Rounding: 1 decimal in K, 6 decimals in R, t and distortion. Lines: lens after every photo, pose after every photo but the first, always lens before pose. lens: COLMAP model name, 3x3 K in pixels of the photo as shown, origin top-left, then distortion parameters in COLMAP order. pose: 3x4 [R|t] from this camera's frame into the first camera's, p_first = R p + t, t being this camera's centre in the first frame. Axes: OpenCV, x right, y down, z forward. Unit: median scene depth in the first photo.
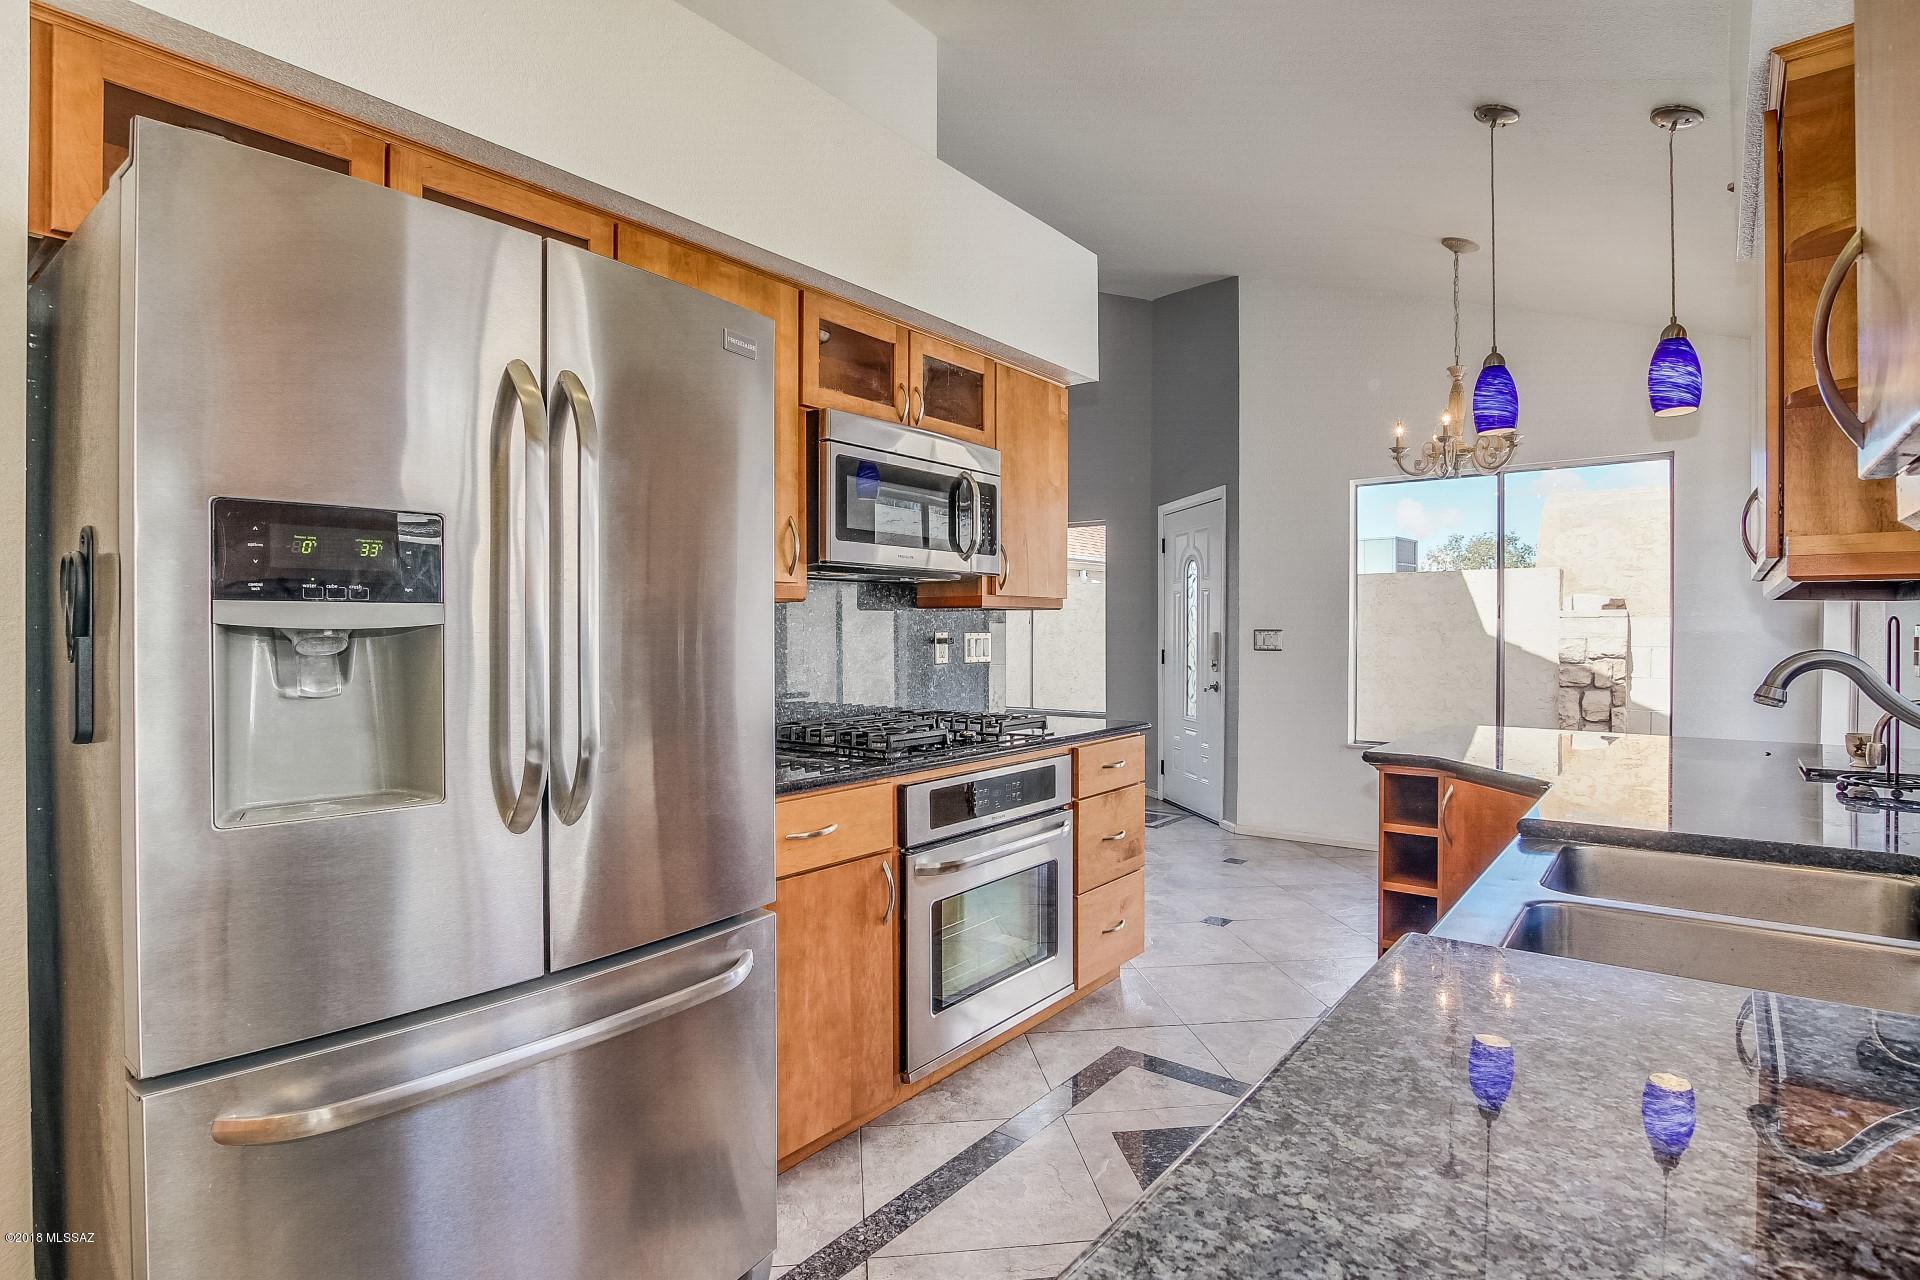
lens RADIAL K [[986.7, 0, 921.8], [0, 986.7, 643.0], [0, 0, 1]] dist [-0.001038, 0.000105]
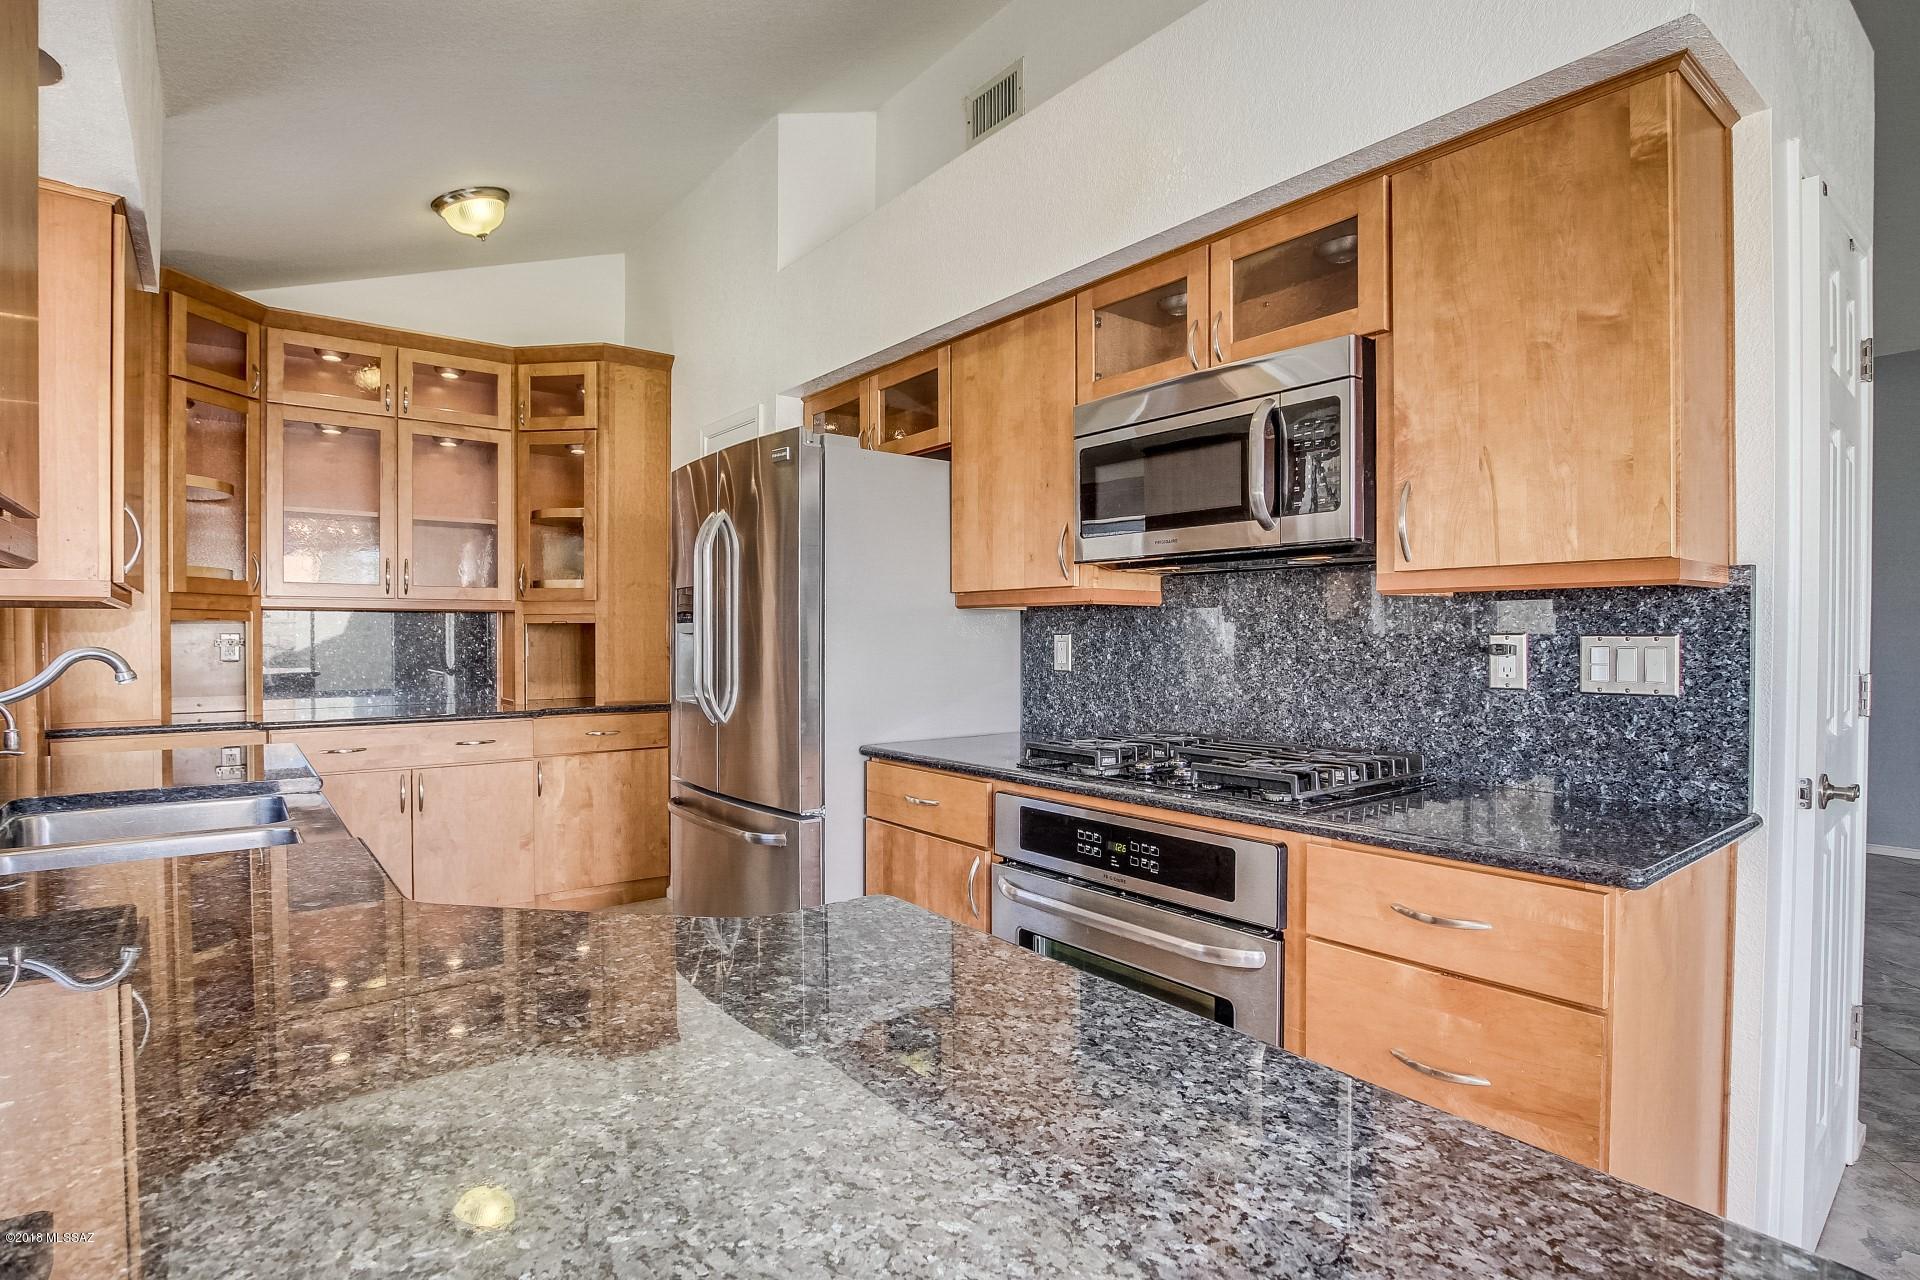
lens RADIAL K [[986.7, 0, 921.8], [0, 986.7, 643.0], [0, 0, 1]] dist [-0.001038, 0.000105]
pose [[-0.253361, 0.010580, -0.967314, 0.803907], [-0.006591, 0.999898, 0.012663, -0.012684], [0.967349, 0.009584, -0.253265, 0.992222]]
